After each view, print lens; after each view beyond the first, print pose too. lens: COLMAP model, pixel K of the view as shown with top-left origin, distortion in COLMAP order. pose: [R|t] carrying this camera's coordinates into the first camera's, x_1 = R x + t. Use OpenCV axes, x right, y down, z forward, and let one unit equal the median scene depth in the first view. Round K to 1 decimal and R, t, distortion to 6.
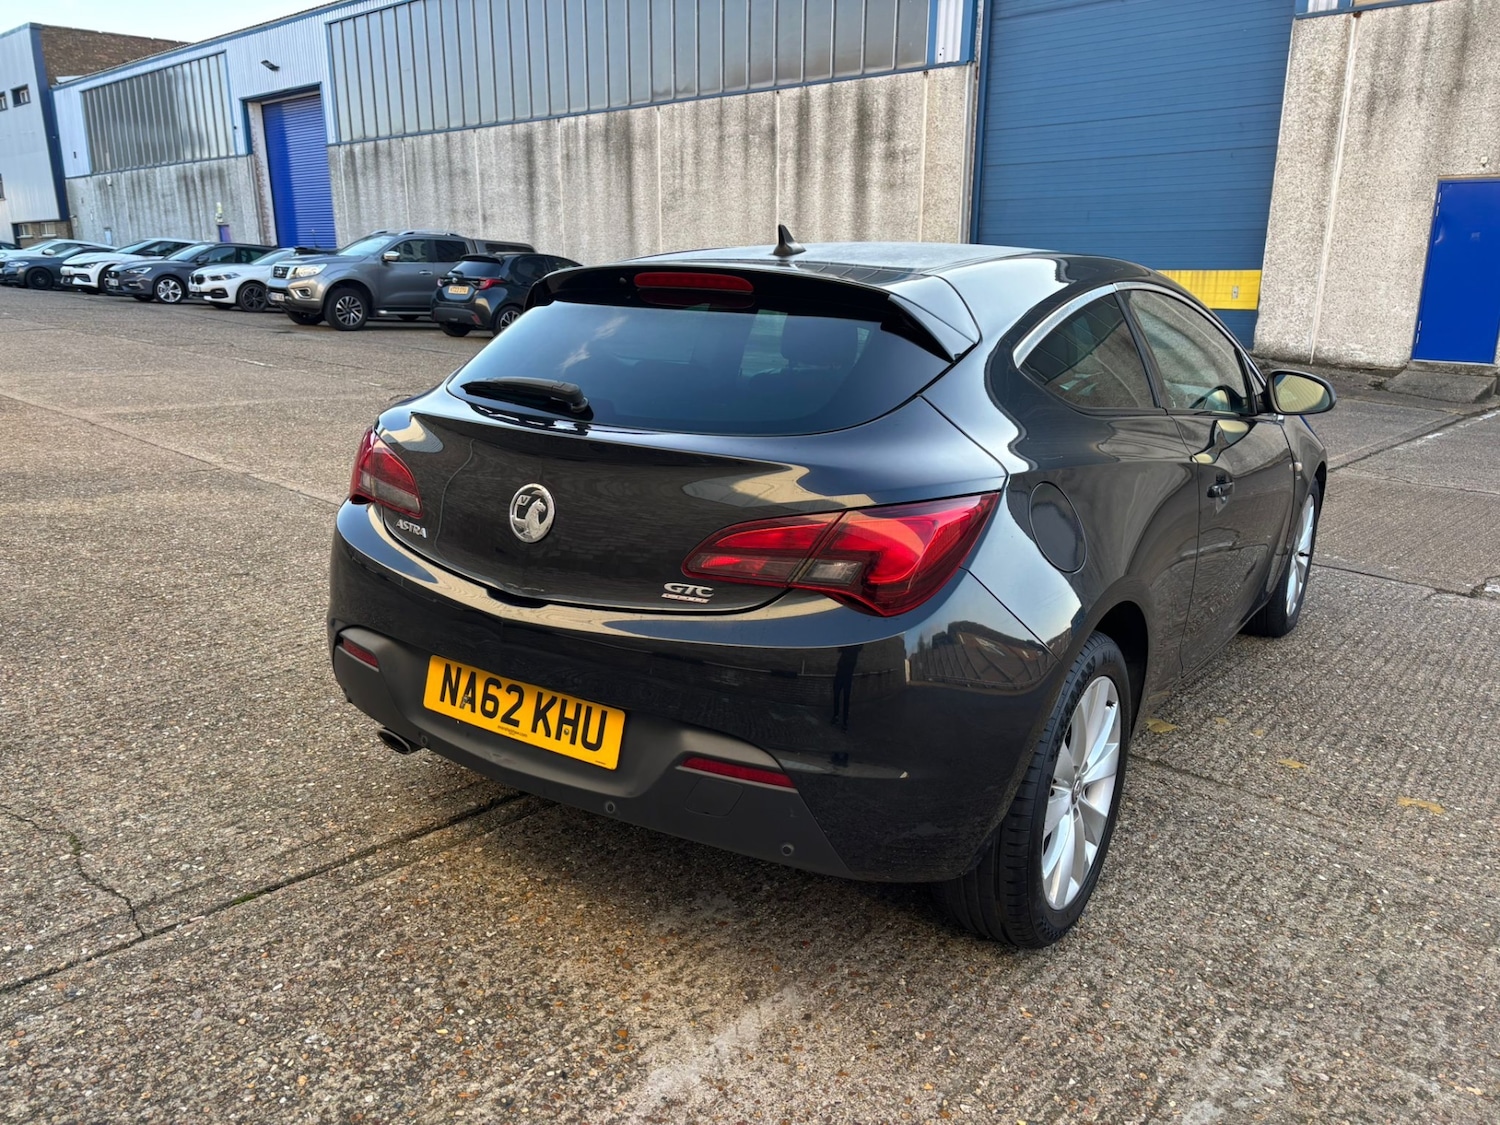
lens RADIAL K [[1134.9, 0, 752.4], [0, 1134.9, 554.9], [0, 0, 1]] dist [0.057574, -0.050940]
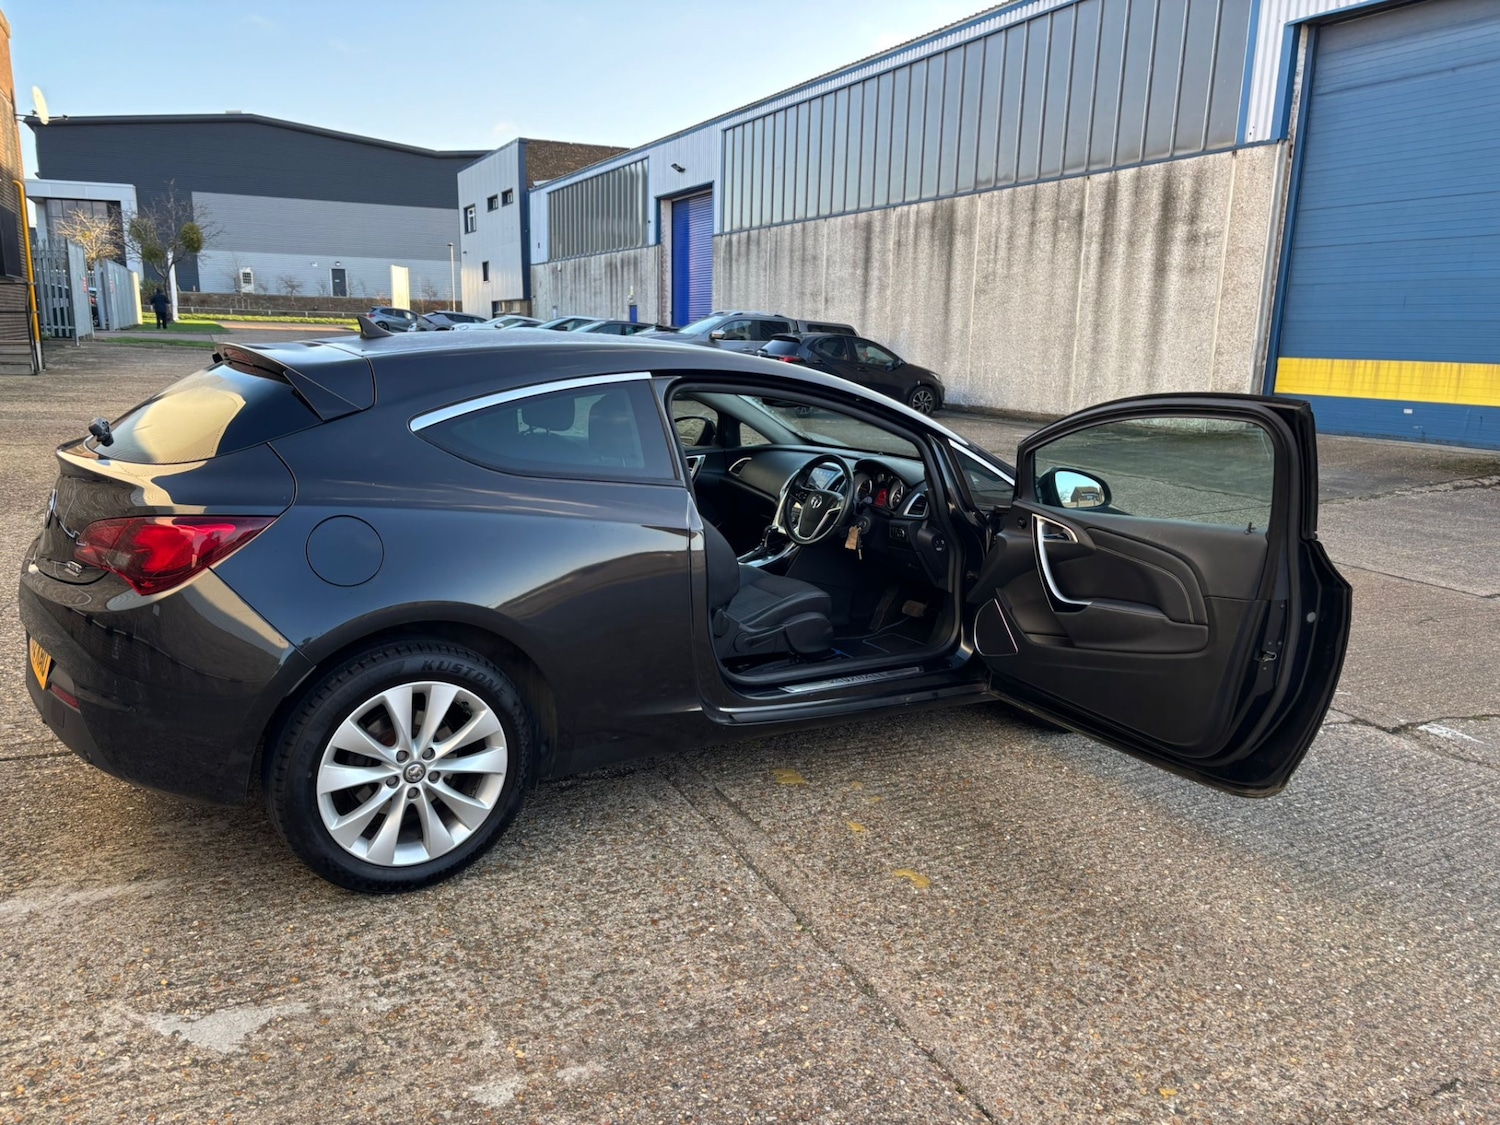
lens RADIAL K [[1134.9, 0, 752.1], [0, 1134.9, 565.2], [0, 0, 1]] dist [0.057574, -0.050940]
pose [[0.930846, 0.093084, -0.353357, 0.125998], [-0.113249, 0.992886, -0.036777, -0.001040], [0.347420, 0.074251, 0.934765, -0.003908]]
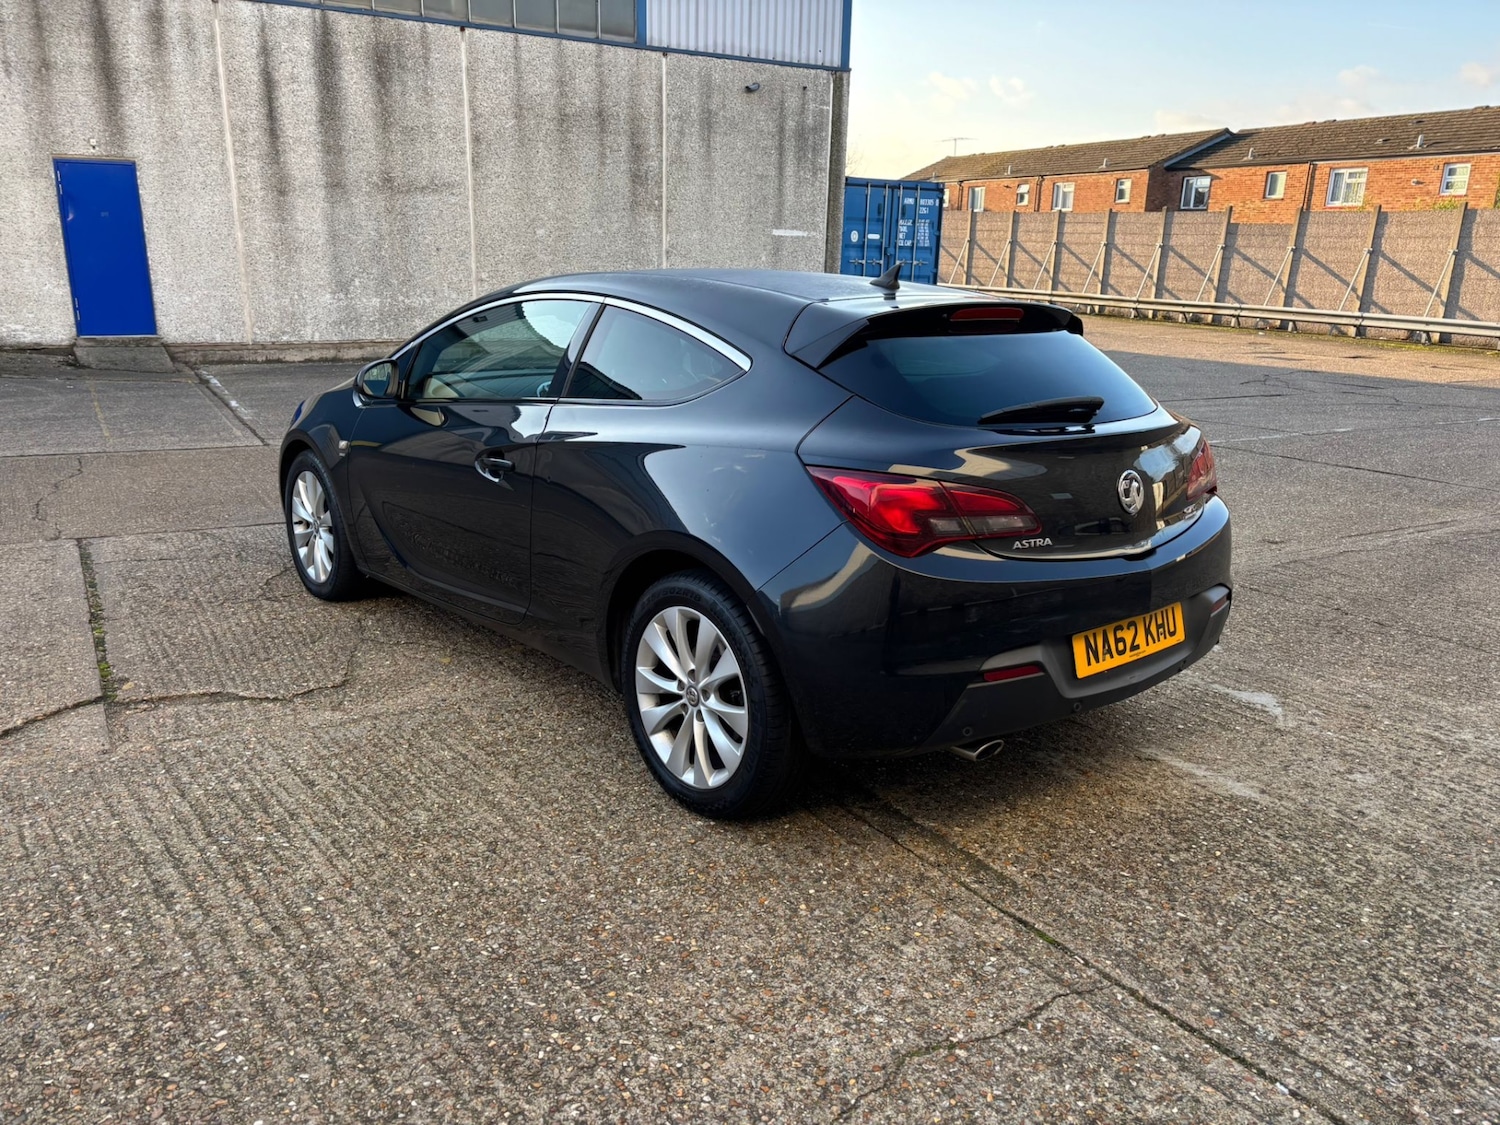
lens RADIAL K [[1134.9, 0, 734.5], [0, 1134.9, 561.7], [0, 0, 1]] dist [0.057574, -0.050940]
pose [[0.272560, -0.260360, 0.926242, -0.177227], [0.225137, 0.953222, 0.201694, -0.037287], [-0.935427, 0.153558, 0.318427, 0.113092]]
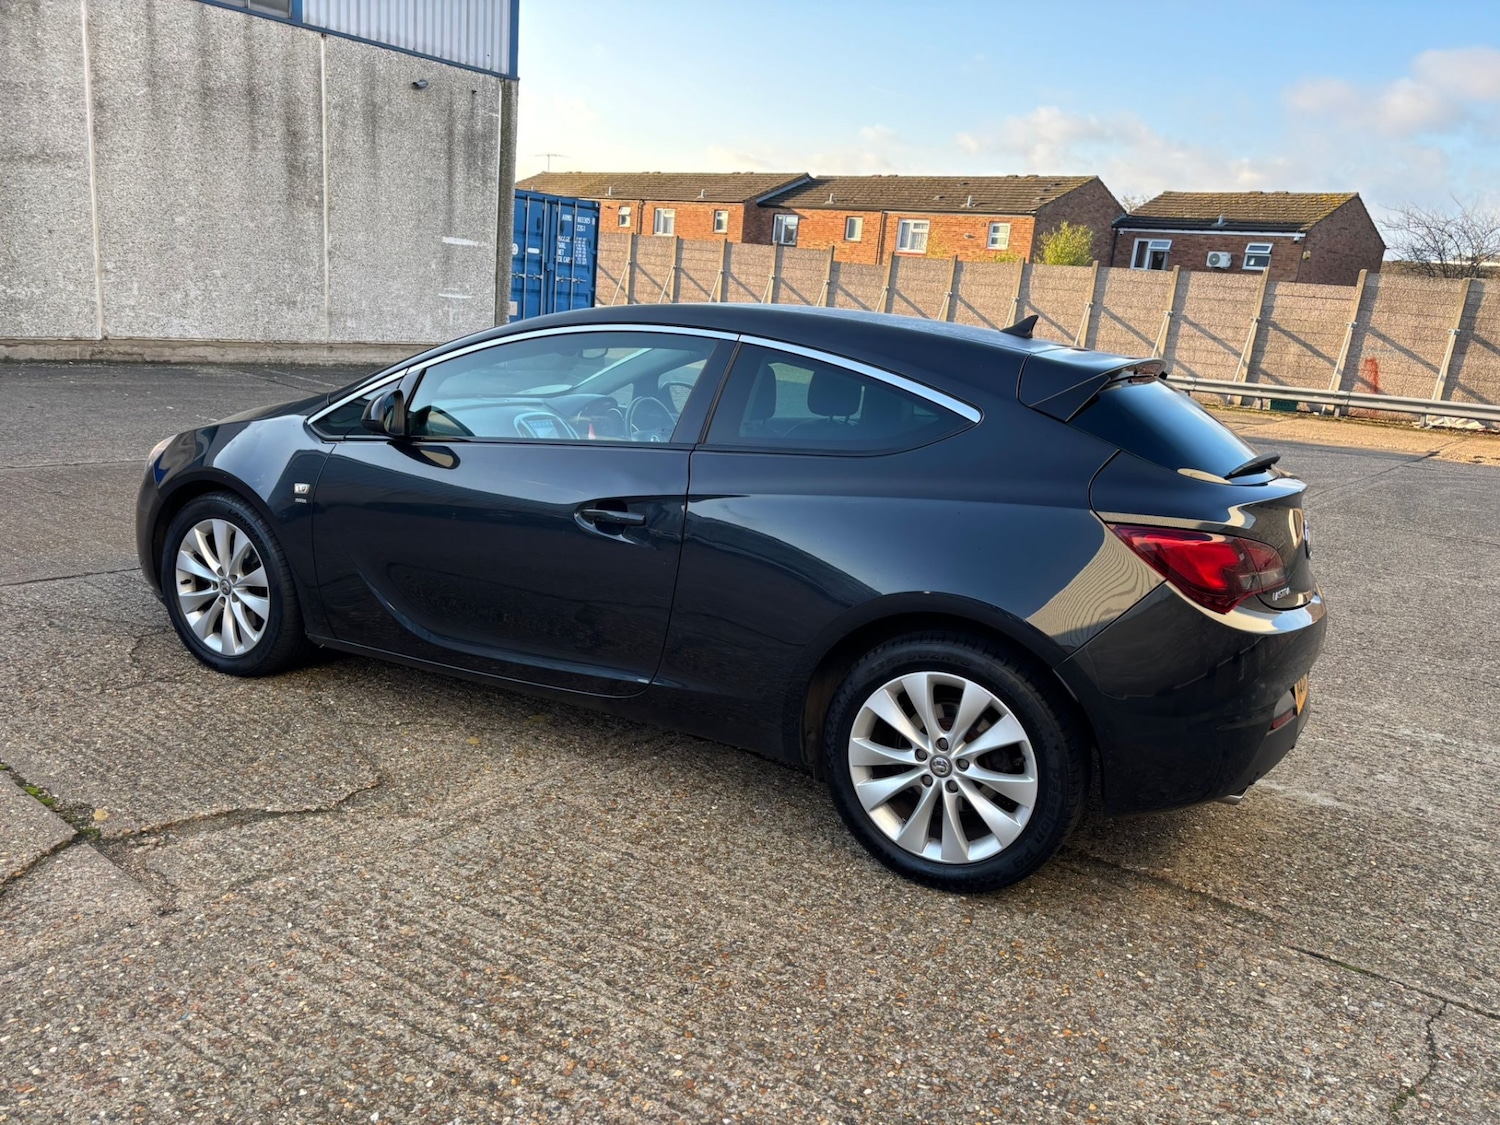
lens RADIAL K [[1134.9, 0, 743.7], [0, 1134.9, 568.7], [0, 0, 1]] dist [0.057574, -0.050940]
pose [[-0.094128, -0.258941, 0.961296, -0.172314], [0.170085, 0.947204, 0.271800, -0.058371], [-0.980924, 0.189086, -0.045117, 0.197933]]
